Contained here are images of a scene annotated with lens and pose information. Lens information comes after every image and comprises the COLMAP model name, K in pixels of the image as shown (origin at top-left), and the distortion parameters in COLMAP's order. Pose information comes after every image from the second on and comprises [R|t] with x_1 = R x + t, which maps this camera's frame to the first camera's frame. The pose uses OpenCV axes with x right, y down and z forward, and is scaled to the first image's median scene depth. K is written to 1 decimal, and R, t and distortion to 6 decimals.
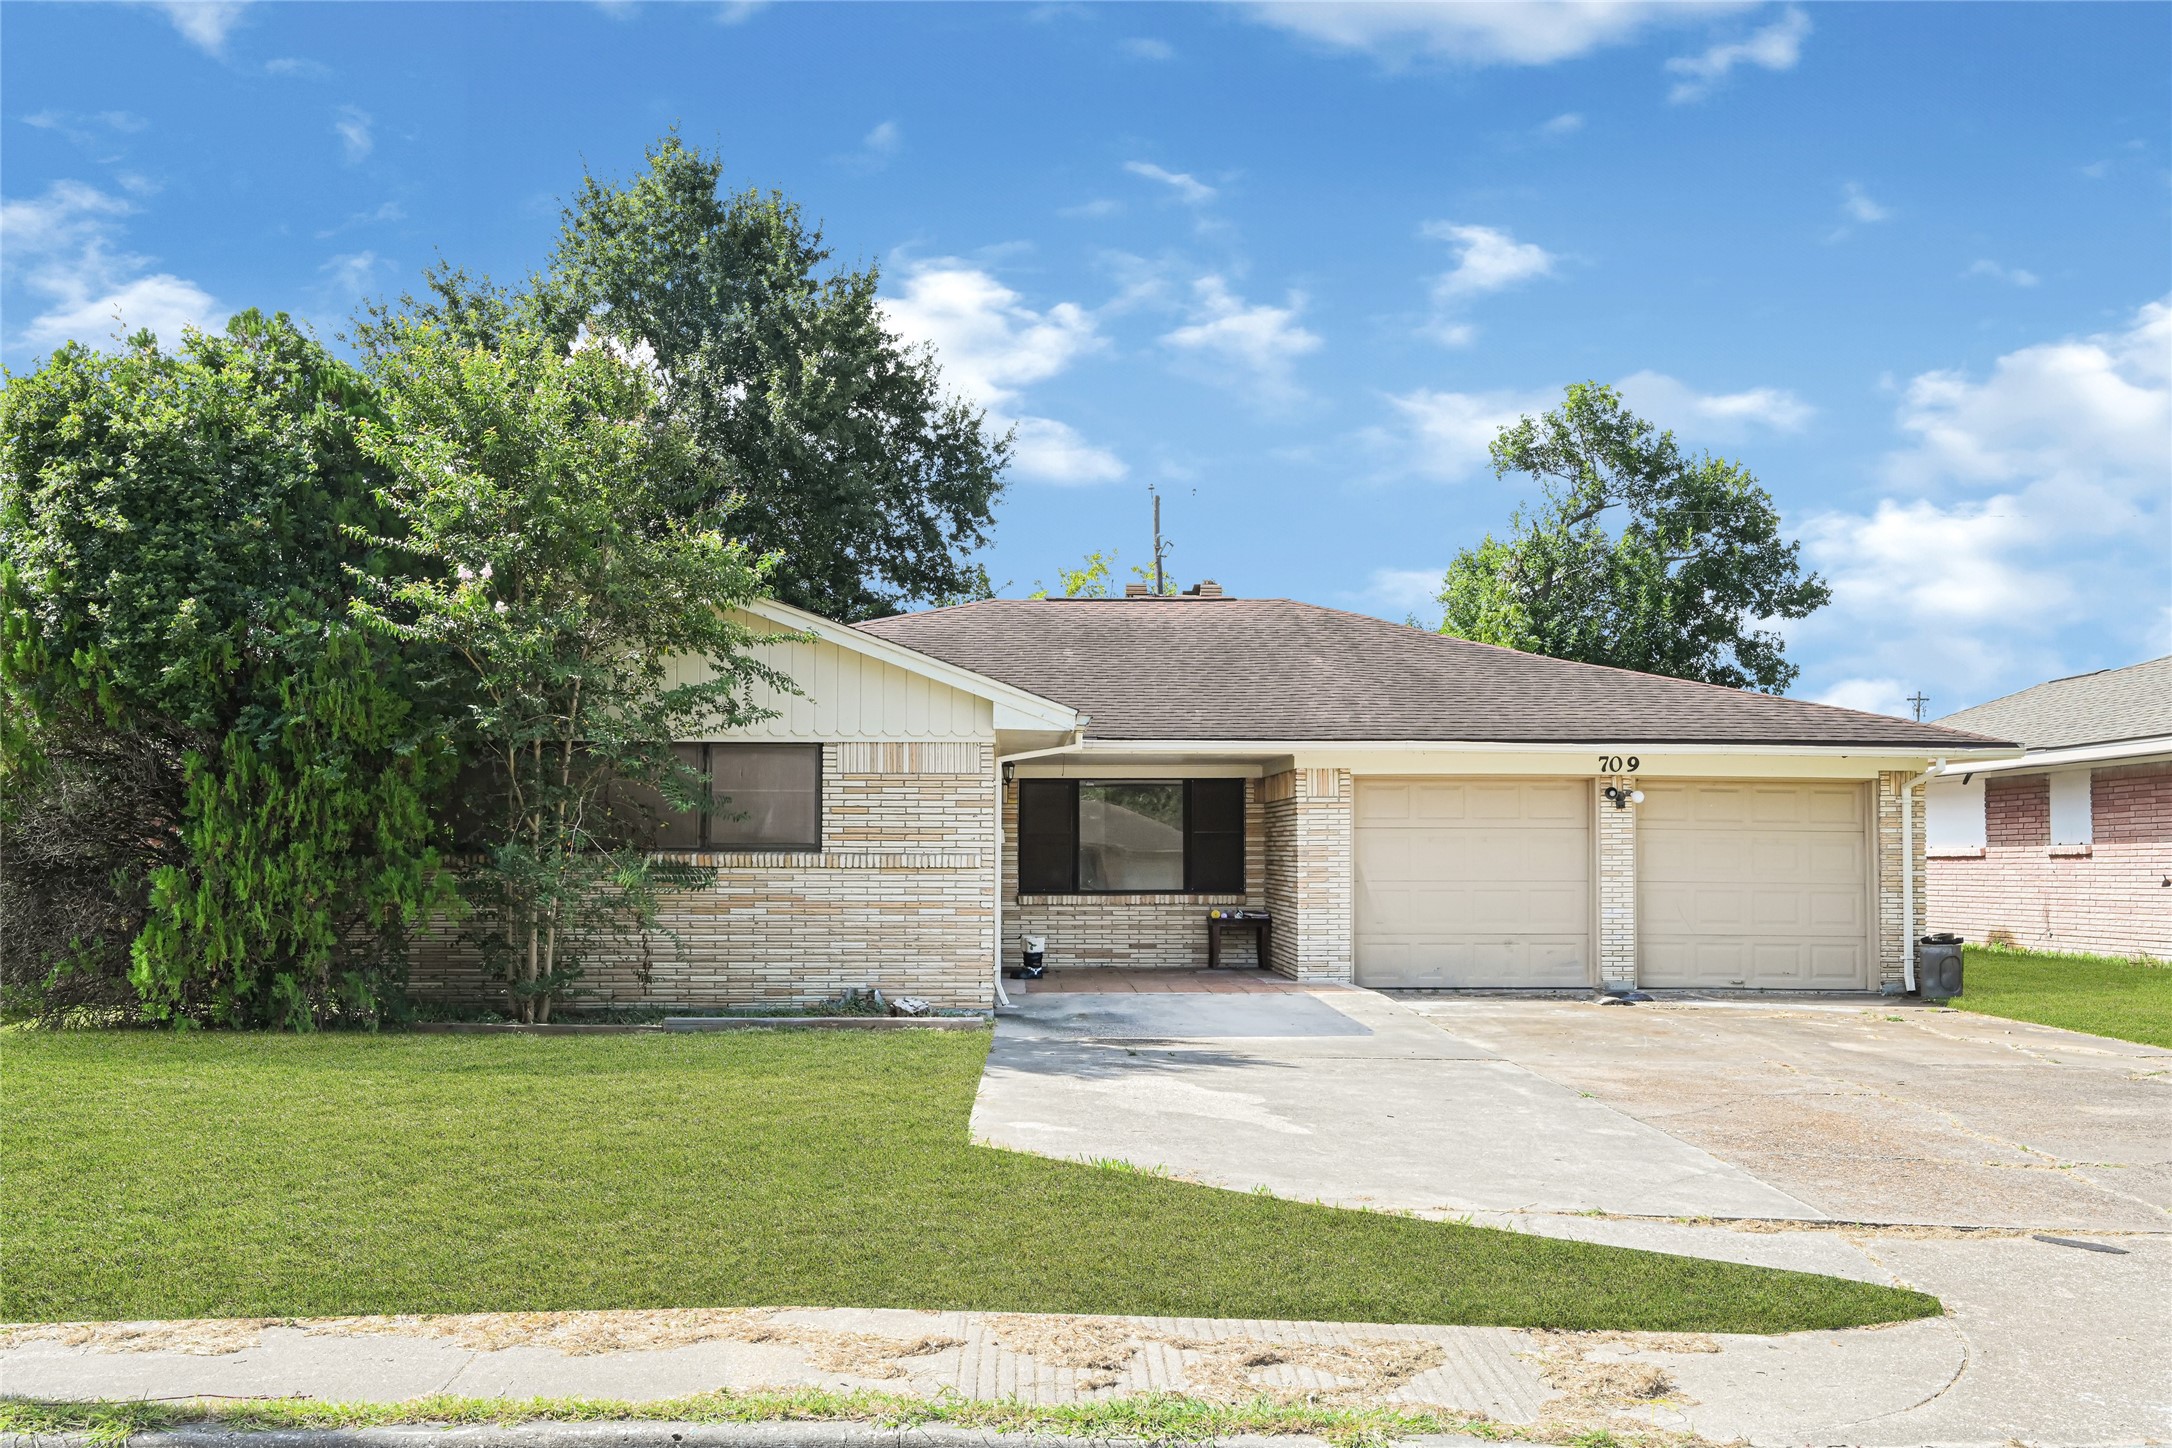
lens RADIAL K [[1749.5, 0, 1092.3], [0, 1749.5, 730.4], [0, 0, 1]] dist [-0.040639, 0.004149]
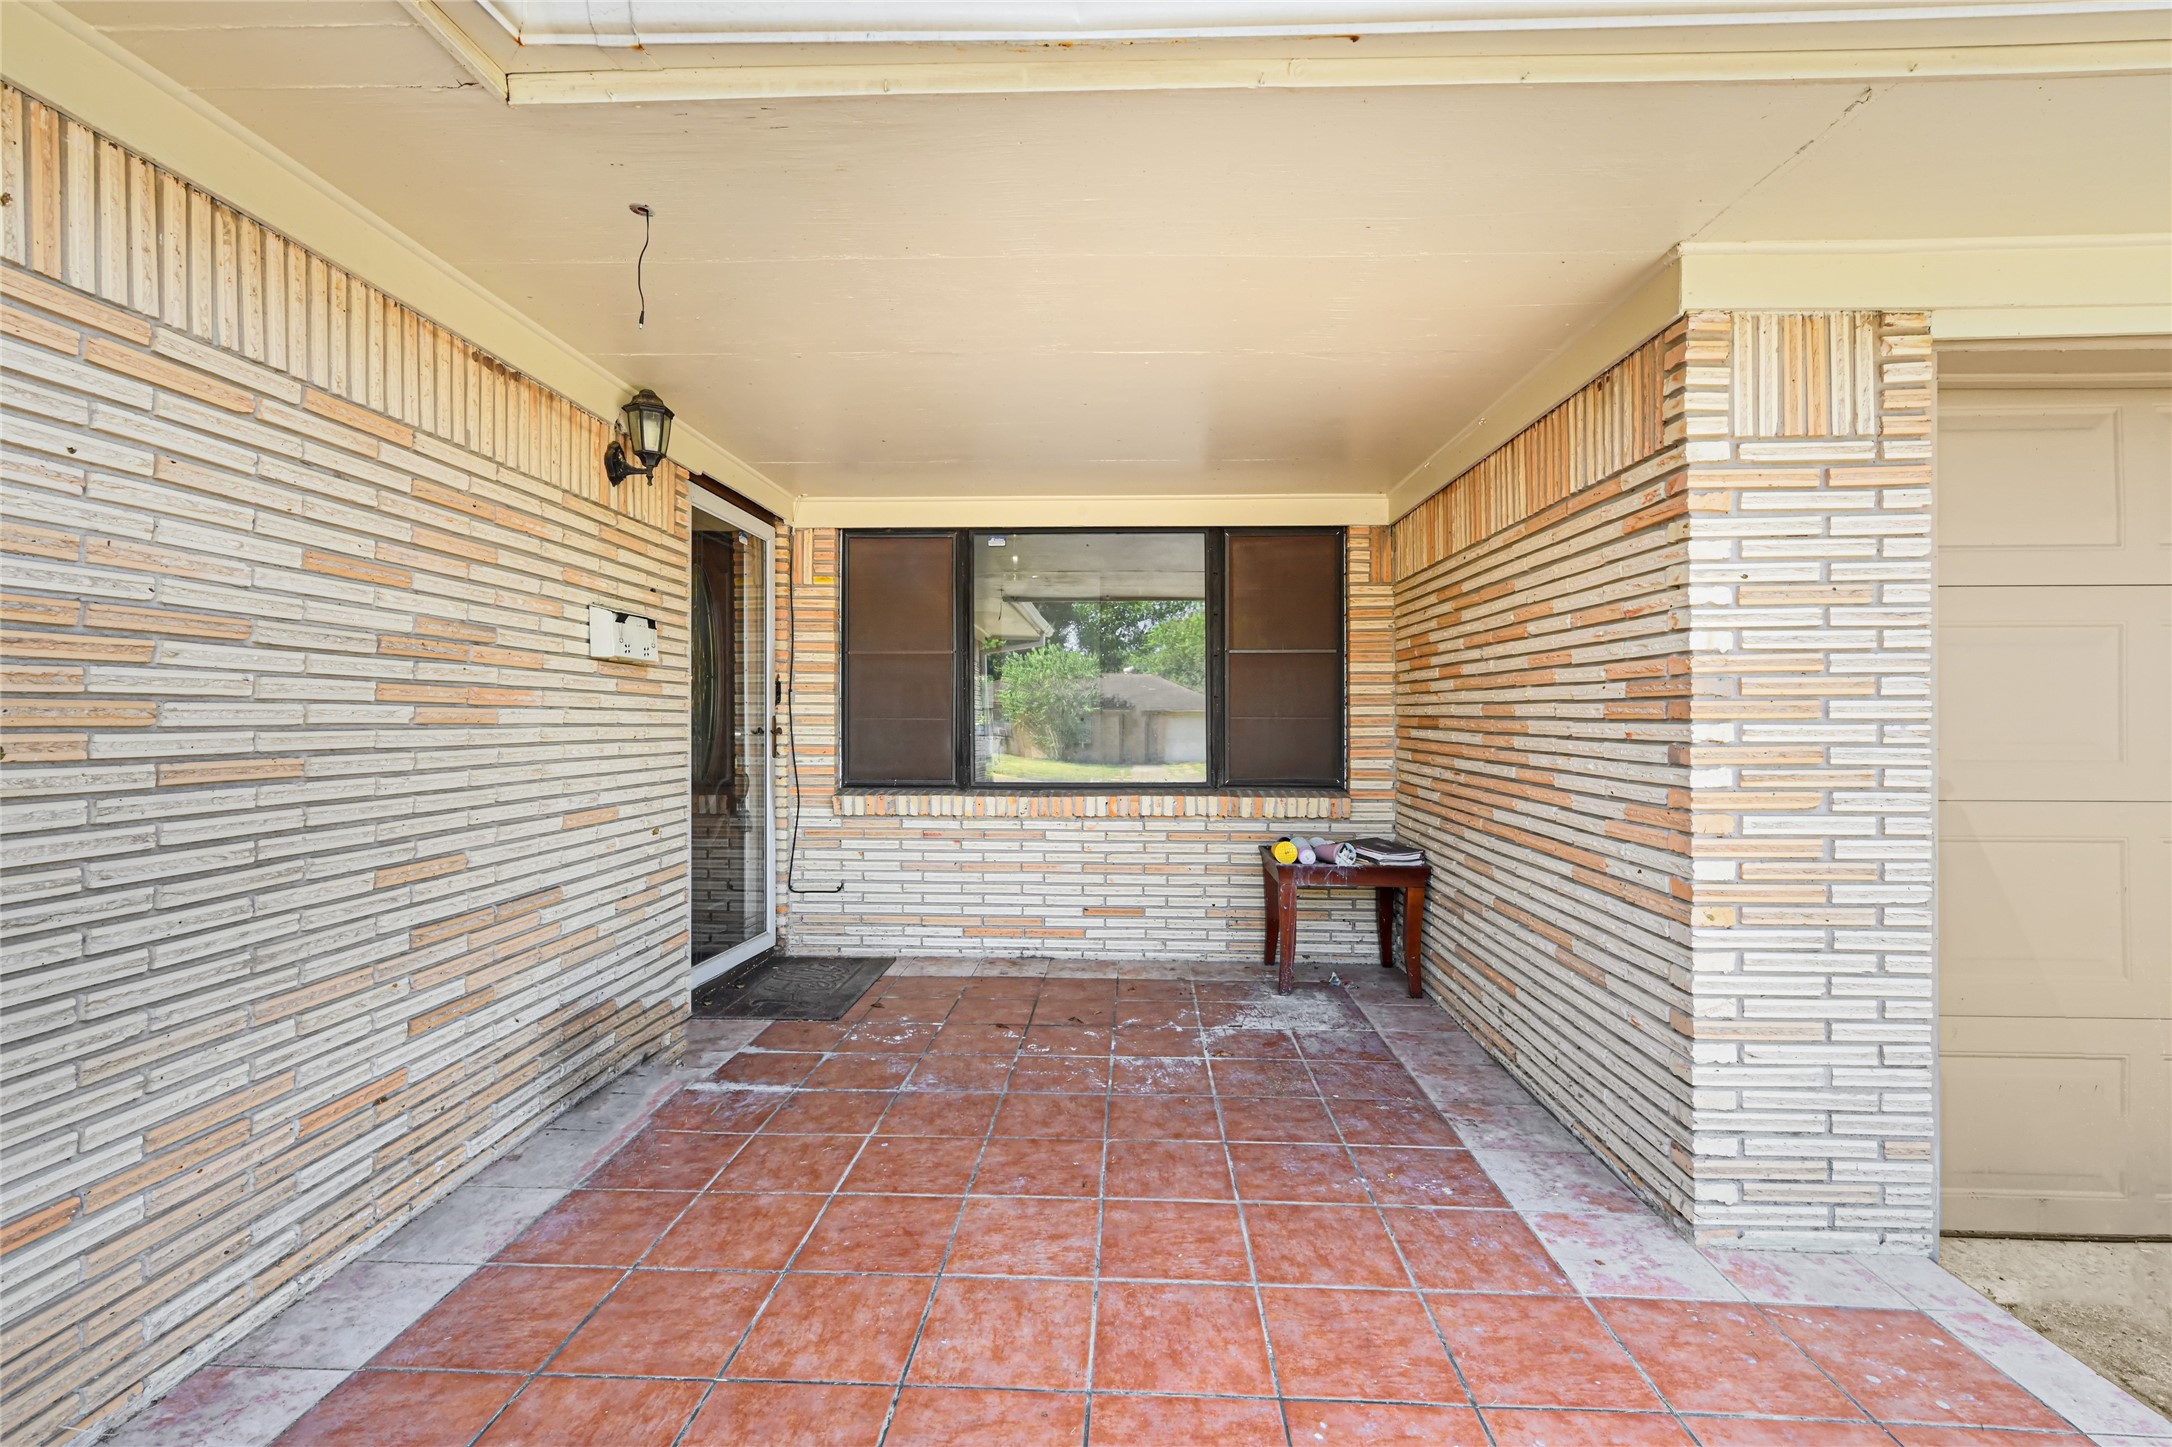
lens RADIAL K [[1048.9, 0, 1093.1], [0, 1048.9, 720.4], [0, 0, 1]] dist [-0.003567, -0.000548]
pose [[0.997701, 0.000485, -0.067768, 0.047971], [0.004767, 0.996994, 0.077327, 0.063558], [0.067602, -0.077472, 0.994700, 0.853231]]
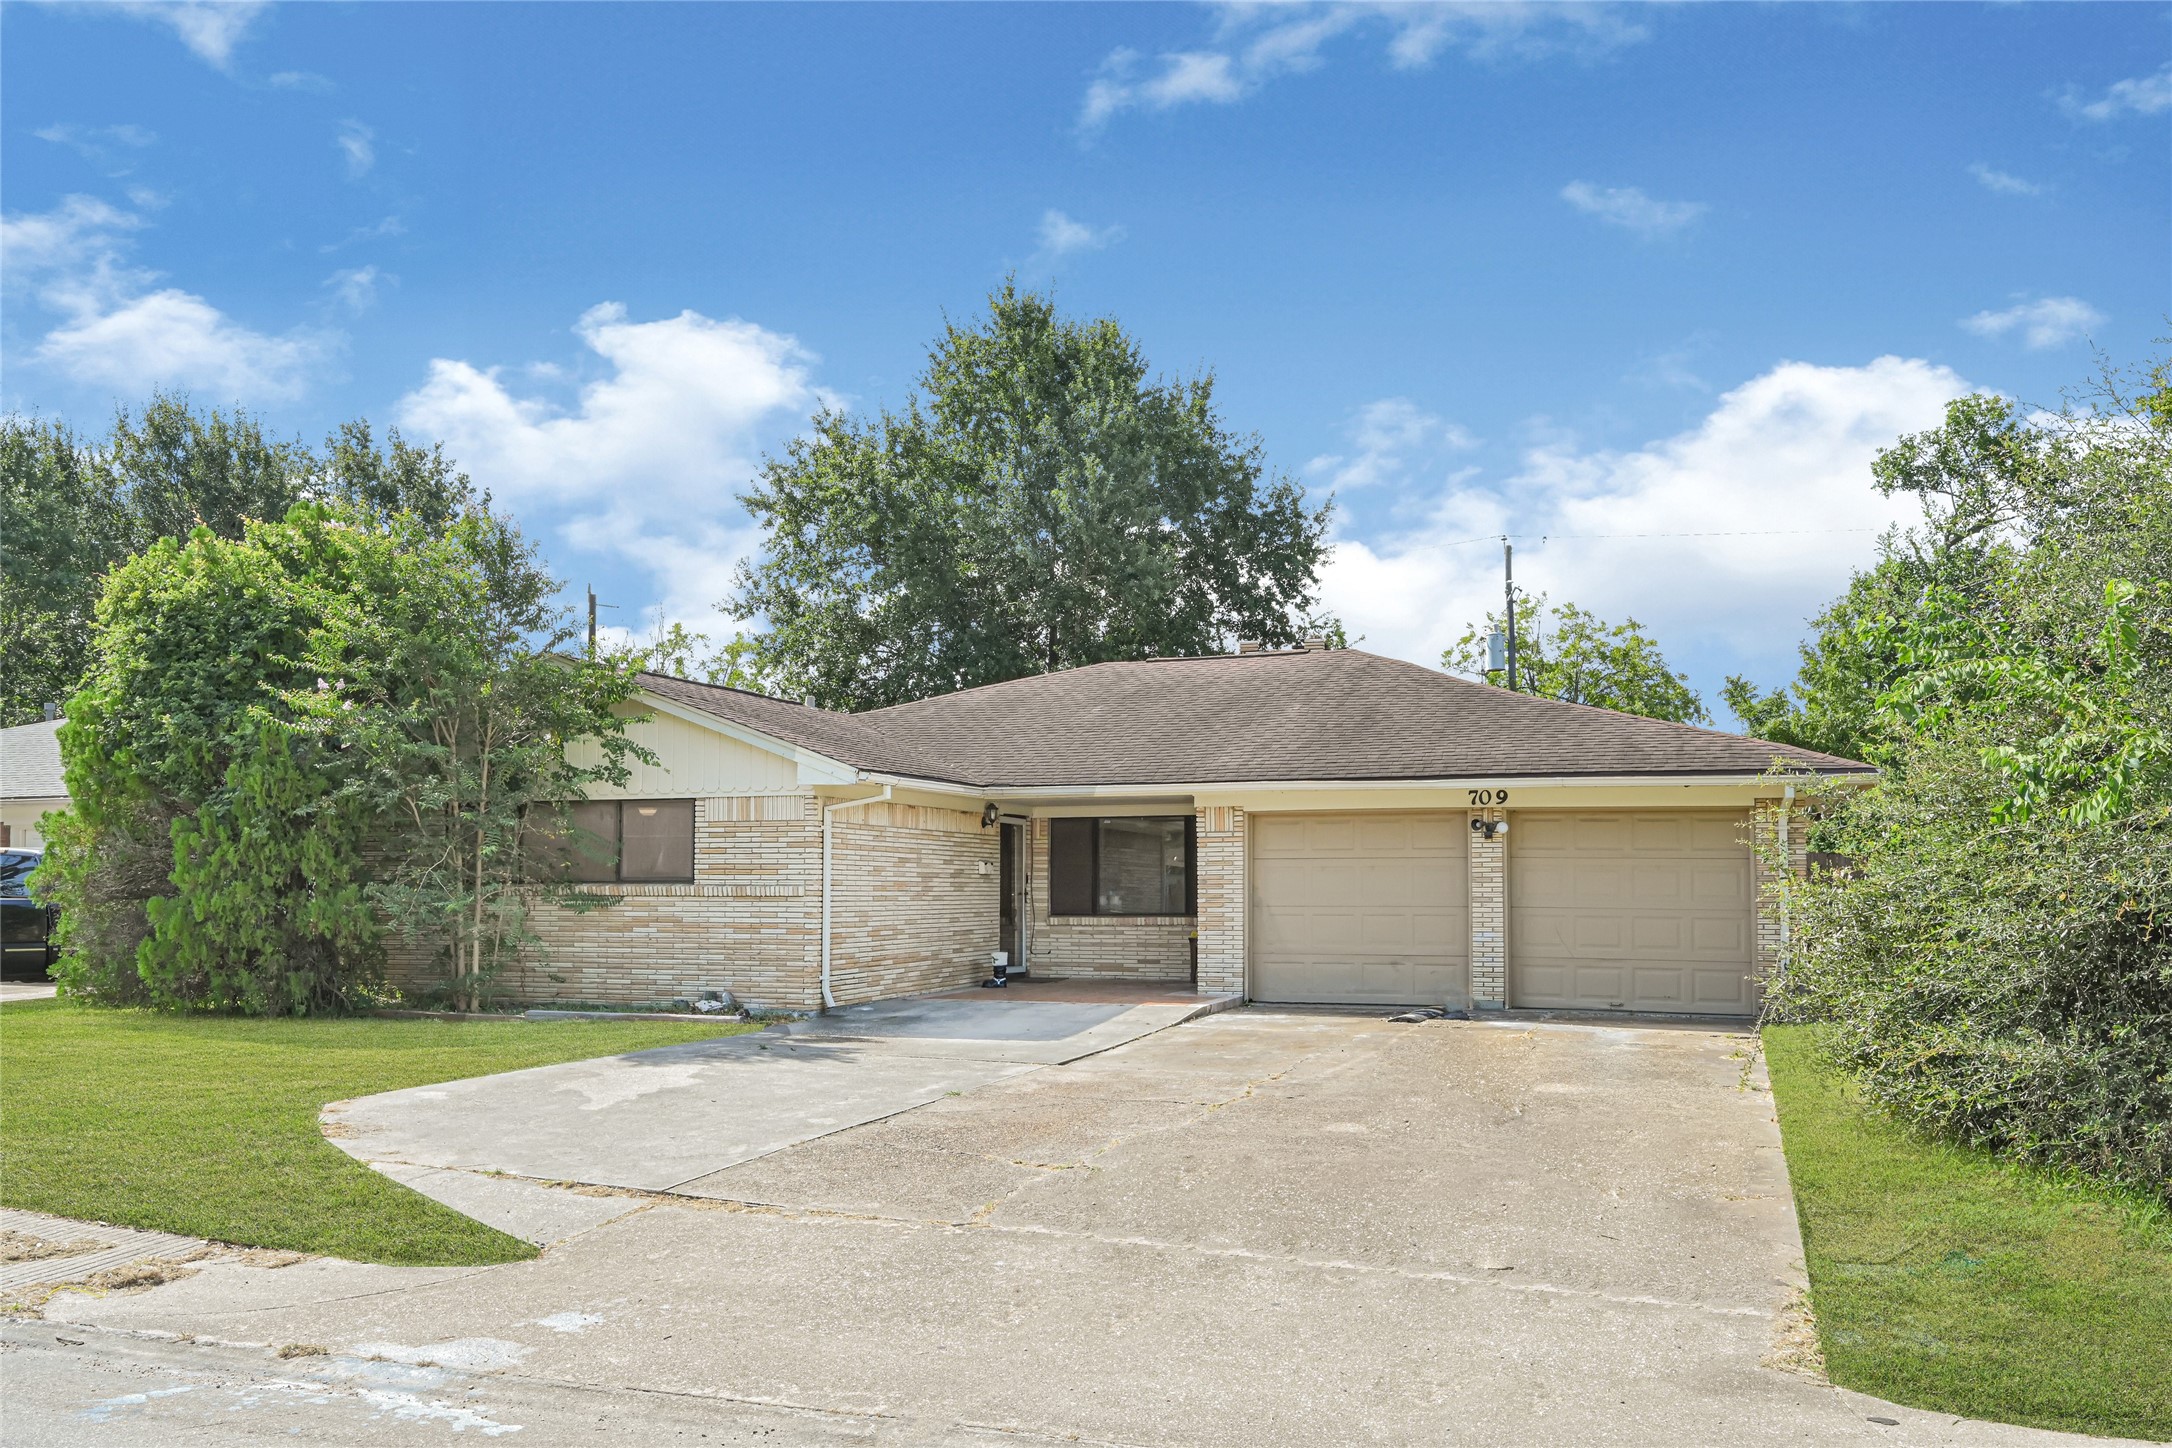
lens RADIAL K [[1555.5, 0, 1079.5], [0, 1555.5, 738.7], [0, 0, 1]] dist [-0.009239, 0.000516]
pose [[0.940936, -0.035305, -0.336740, 0.388365], [0.029167, 0.999304, -0.023270, -0.001503], [0.337327, 0.012074, 0.941310, 0.017039]]
